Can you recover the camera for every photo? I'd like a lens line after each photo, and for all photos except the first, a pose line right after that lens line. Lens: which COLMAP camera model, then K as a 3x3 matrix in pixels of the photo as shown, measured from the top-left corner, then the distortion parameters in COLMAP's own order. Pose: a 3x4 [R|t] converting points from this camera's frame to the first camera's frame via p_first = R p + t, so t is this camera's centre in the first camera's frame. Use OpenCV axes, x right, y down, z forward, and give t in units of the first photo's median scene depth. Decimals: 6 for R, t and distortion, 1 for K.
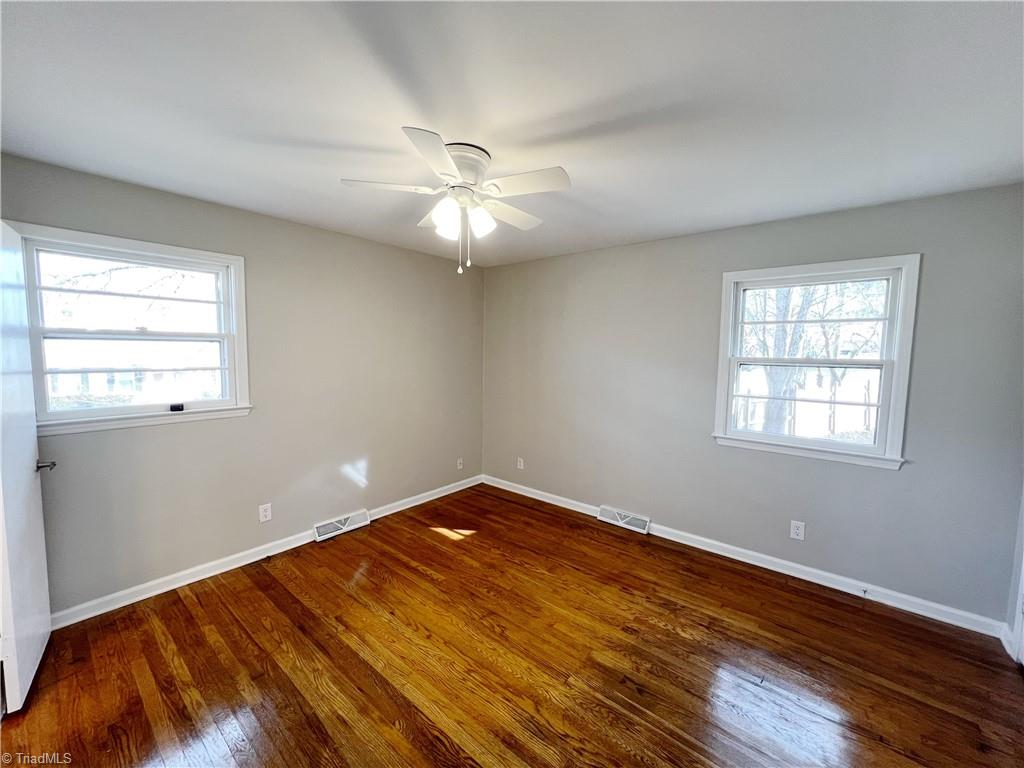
lens RADIAL K [[411.9, 0, 507.3], [0, 411.9, 382.7], [0, 0, 1]] dist [-0.000437, 0.000698]
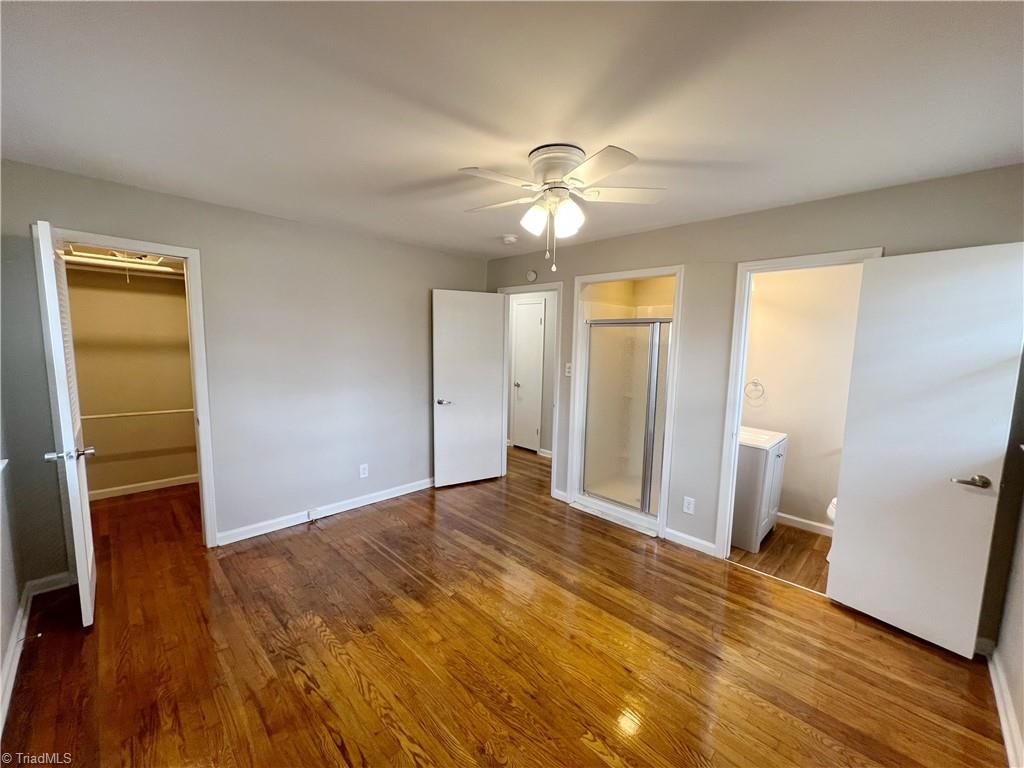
lens RADIAL K [[411.9, 0, 512.7], [0, 411.9, 386.6], [0, 0, 1]] dist [-0.000437, 0.000698]
pose [[-0.996343, -0.048071, 0.070637, -0.090428], [-0.033269, 0.979742, 0.197482, -0.167326], [-0.078700, 0.194410, -0.977758, 1.908934]]
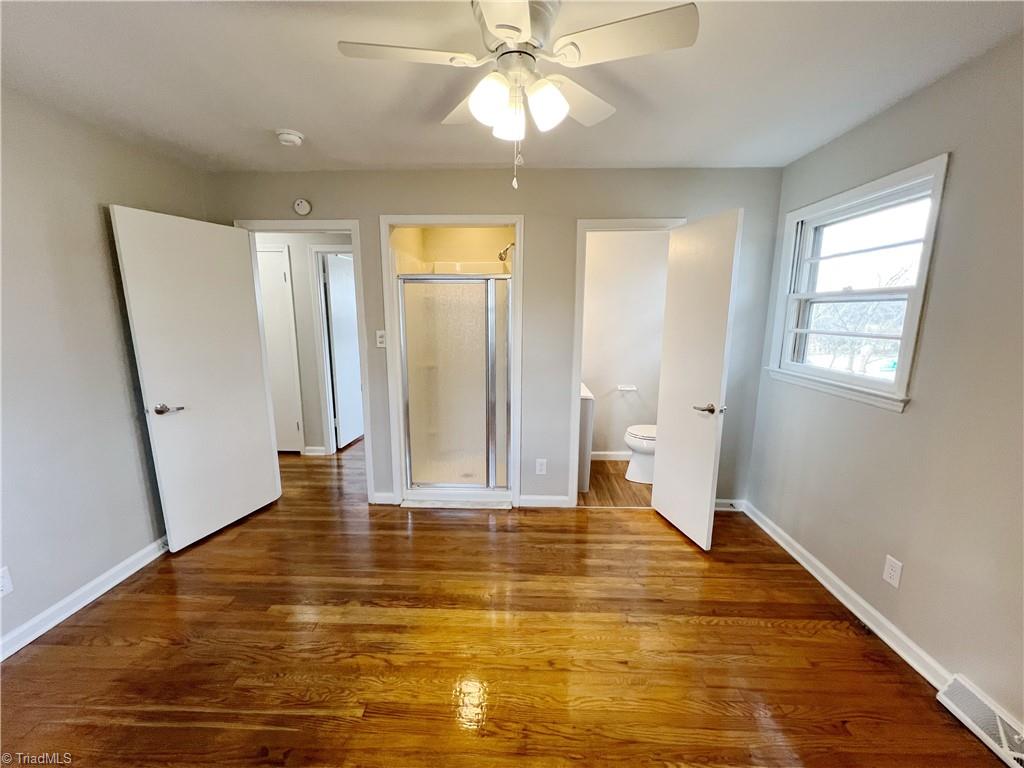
lens RADIAL K [[411.9, 0, 512.7], [0, 411.9, 385.1], [0, 0, 1]] dist [-0.000437, 0.000698]
pose [[-0.780027, 0.088906, -0.619398, 0.325085], [-0.071161, 0.970830, 0.228964, -0.090949], [0.621687, 0.222675, -0.750947, 1.472924]]
